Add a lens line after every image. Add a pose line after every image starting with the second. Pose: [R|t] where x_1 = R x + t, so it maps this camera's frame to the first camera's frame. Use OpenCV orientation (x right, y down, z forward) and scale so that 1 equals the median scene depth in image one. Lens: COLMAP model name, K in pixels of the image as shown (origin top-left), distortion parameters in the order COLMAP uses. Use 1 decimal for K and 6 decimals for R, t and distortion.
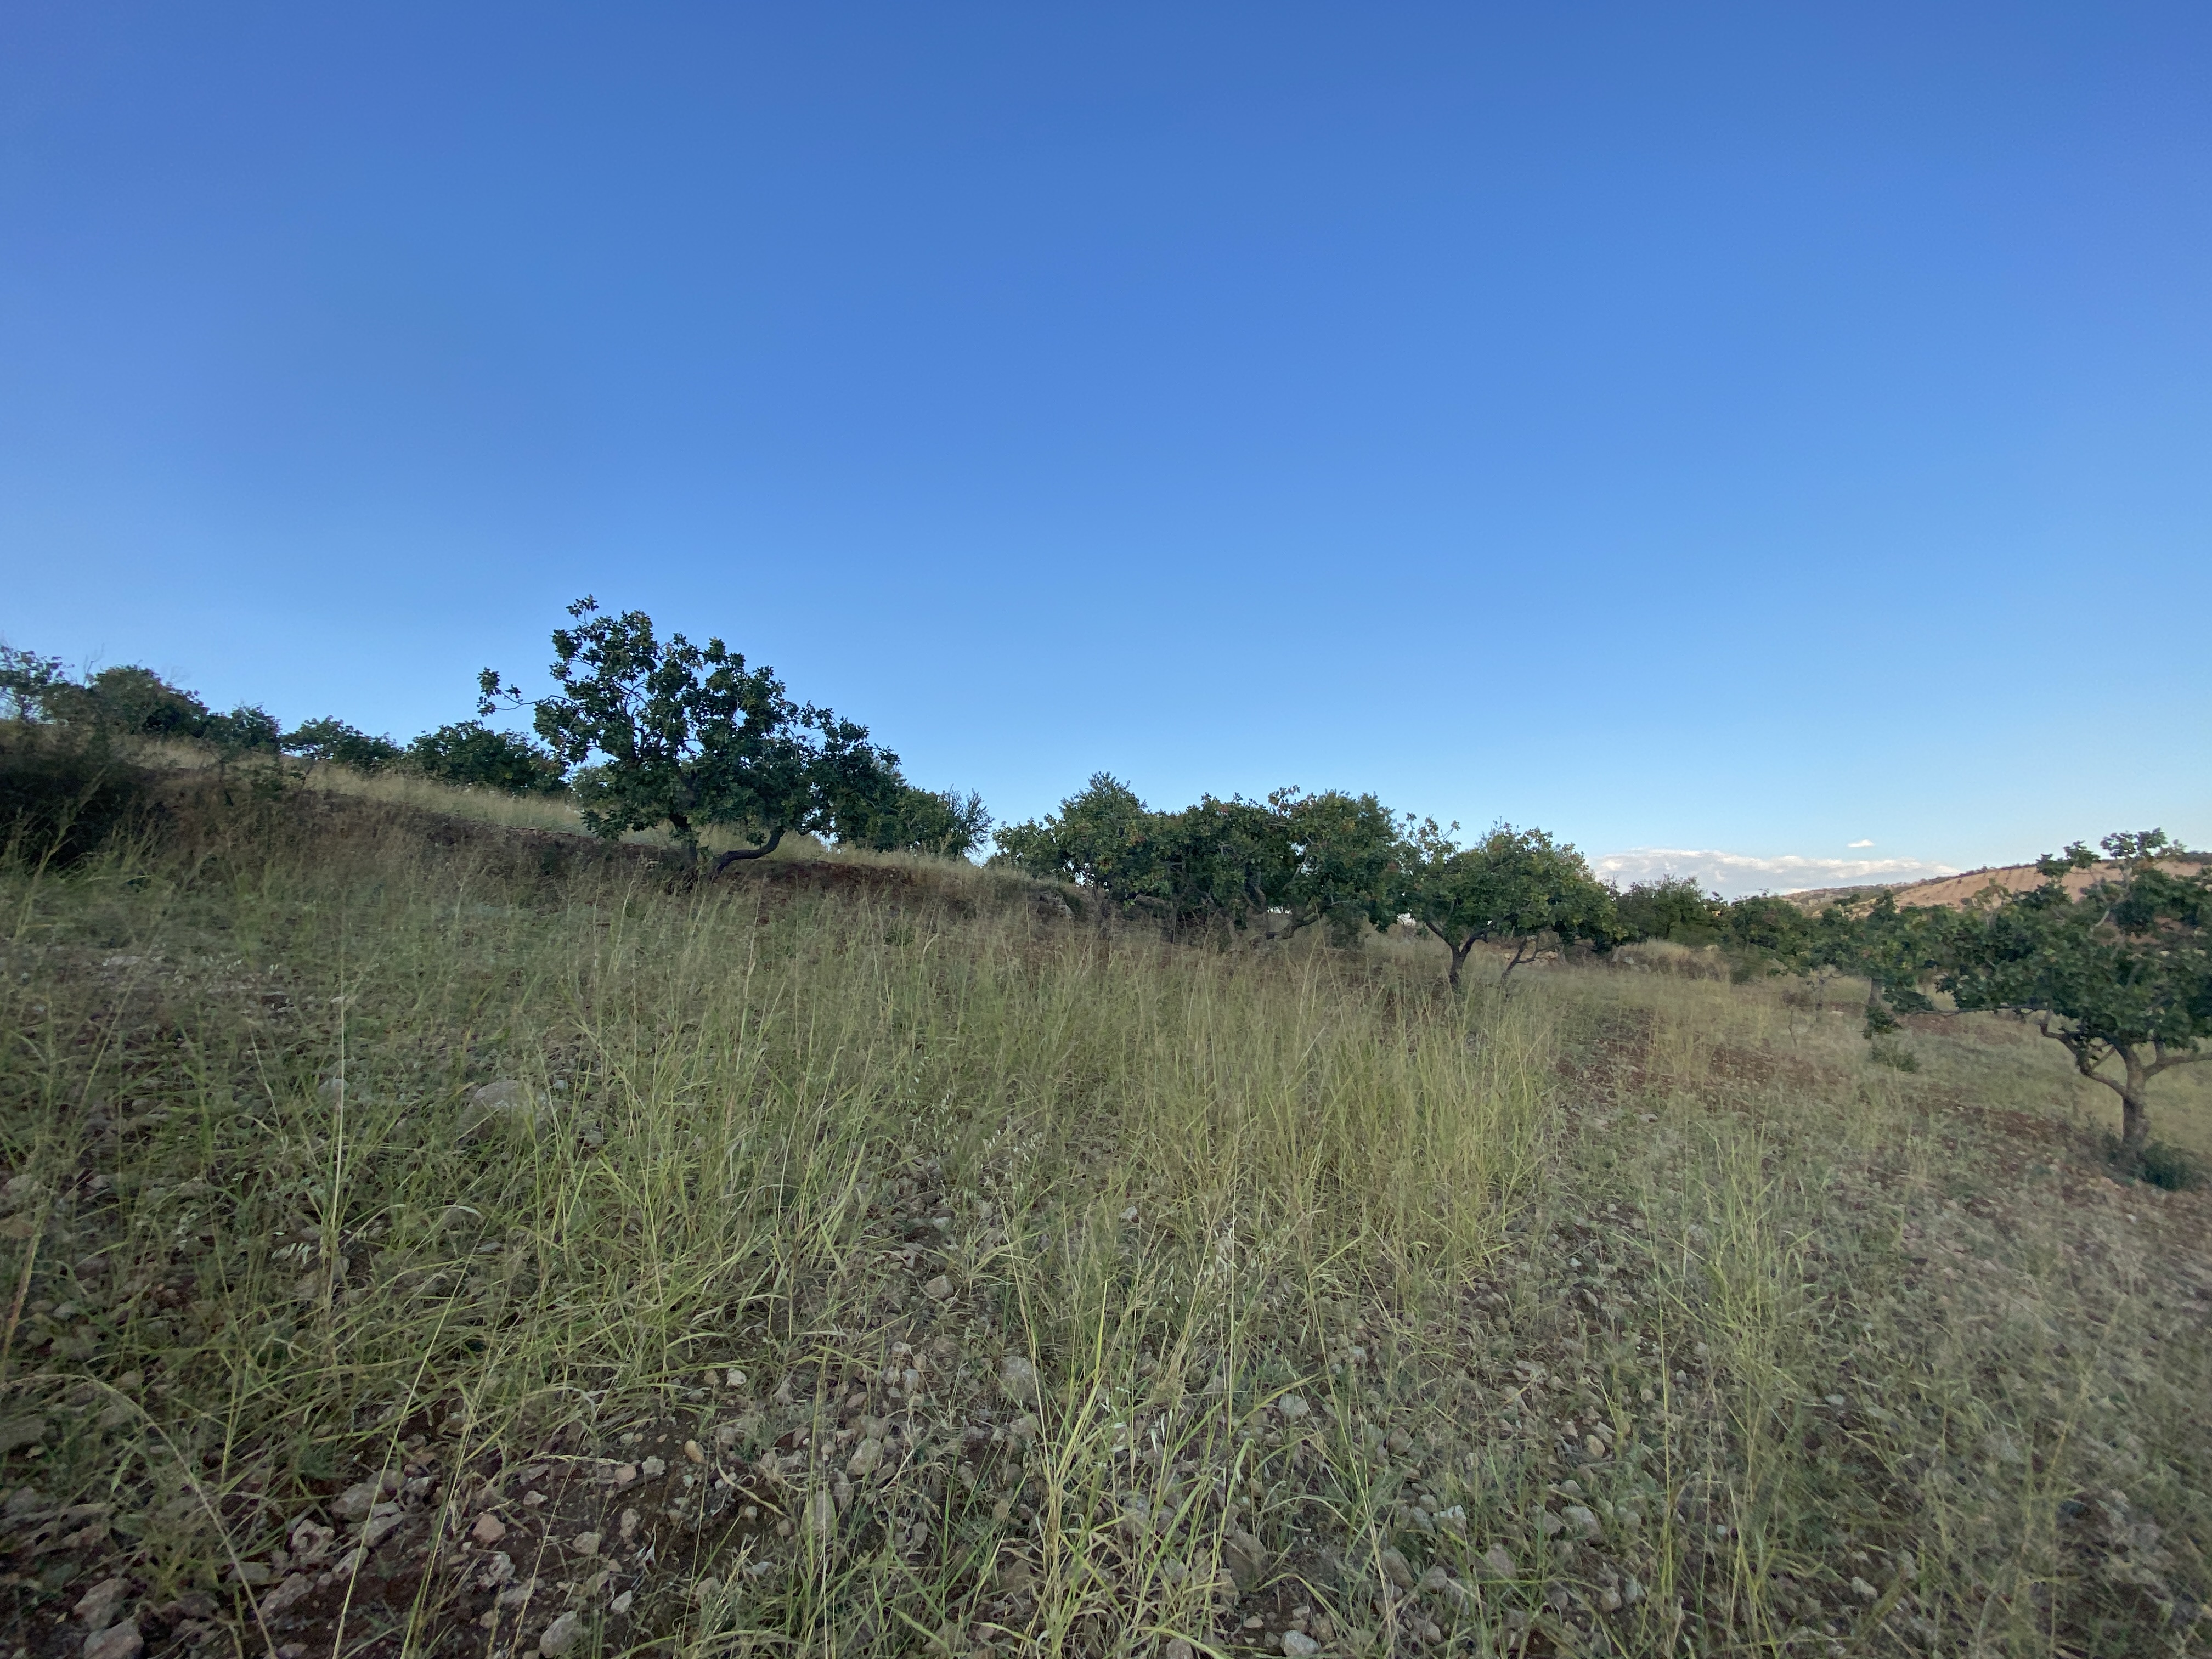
lens RADIAL K [[901.0, 0, 1074.3], [0, 901.0, 804.9], [0, 0, 1]] dist [-0.000418, -0.011354]
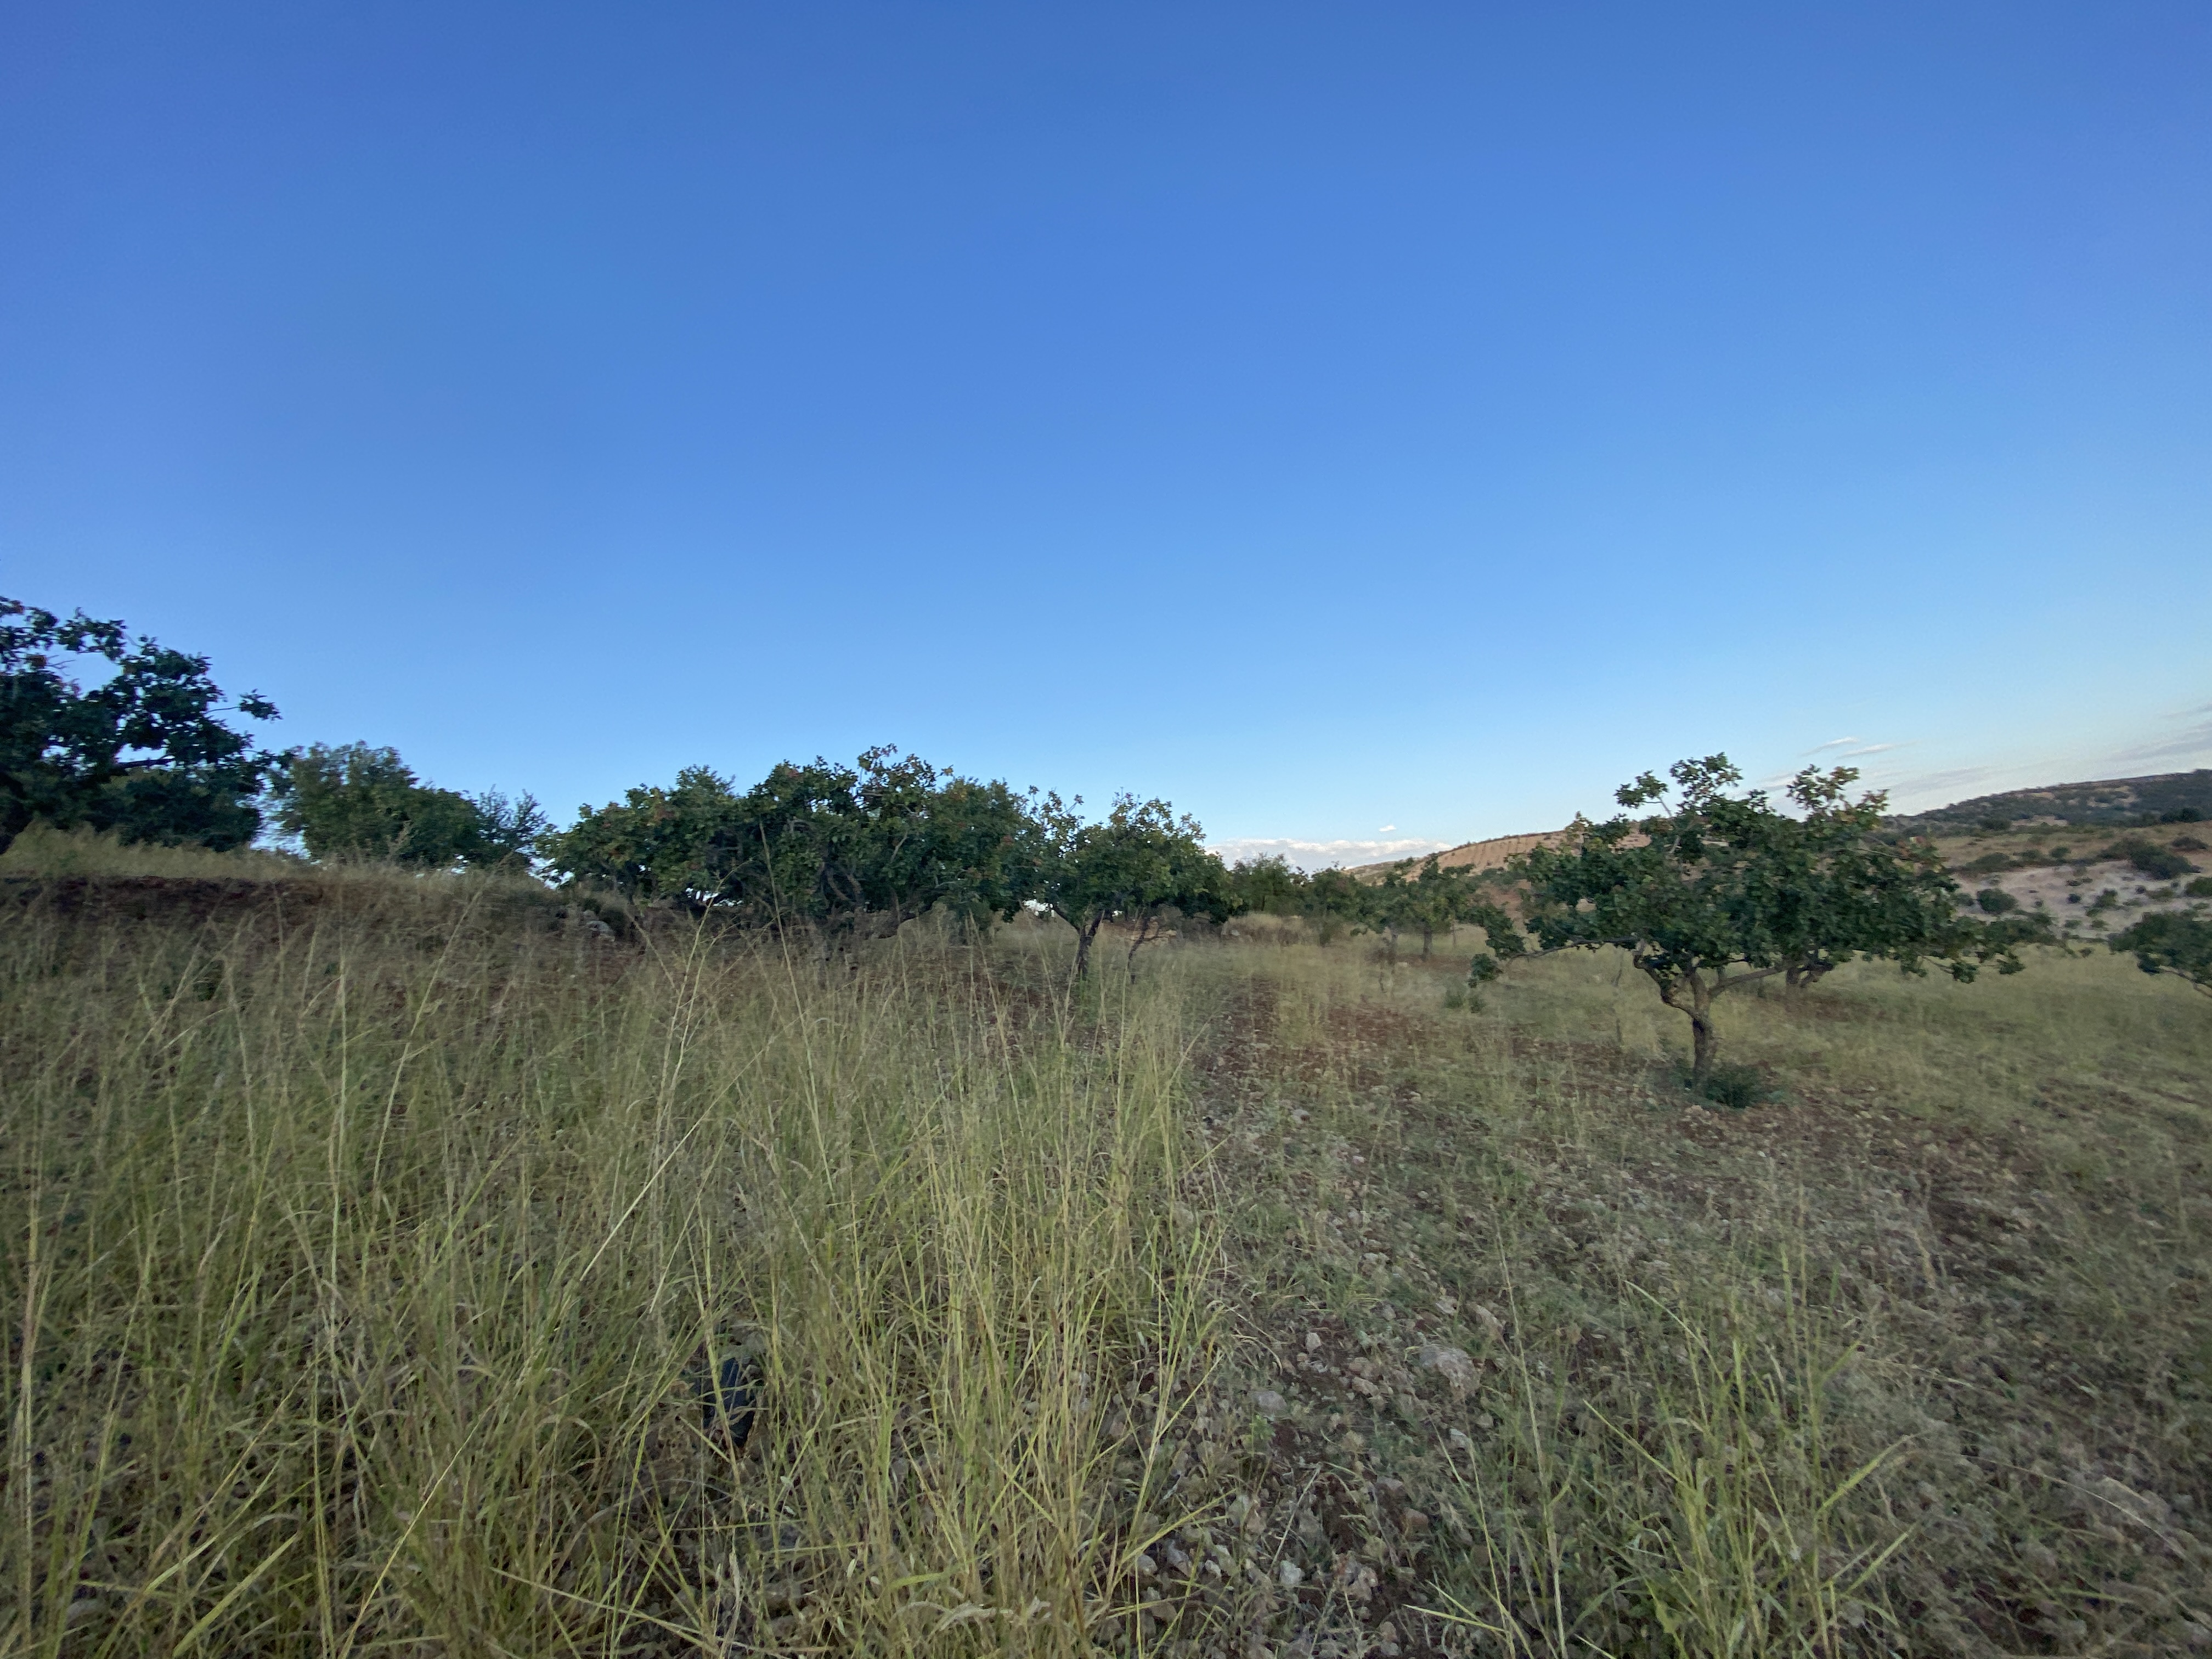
lens RADIAL K [[884.2, 0, 1108.3], [0, 884.2, 818.5], [0, 0, 1]] dist [0.024334, -0.023700]
pose [[0.911422, -0.026310, 0.410630, 0.087073], [0.023701, 0.999654, 0.011442, 0.037328], [-0.410789, -0.000696, 0.911730, 0.178944]]
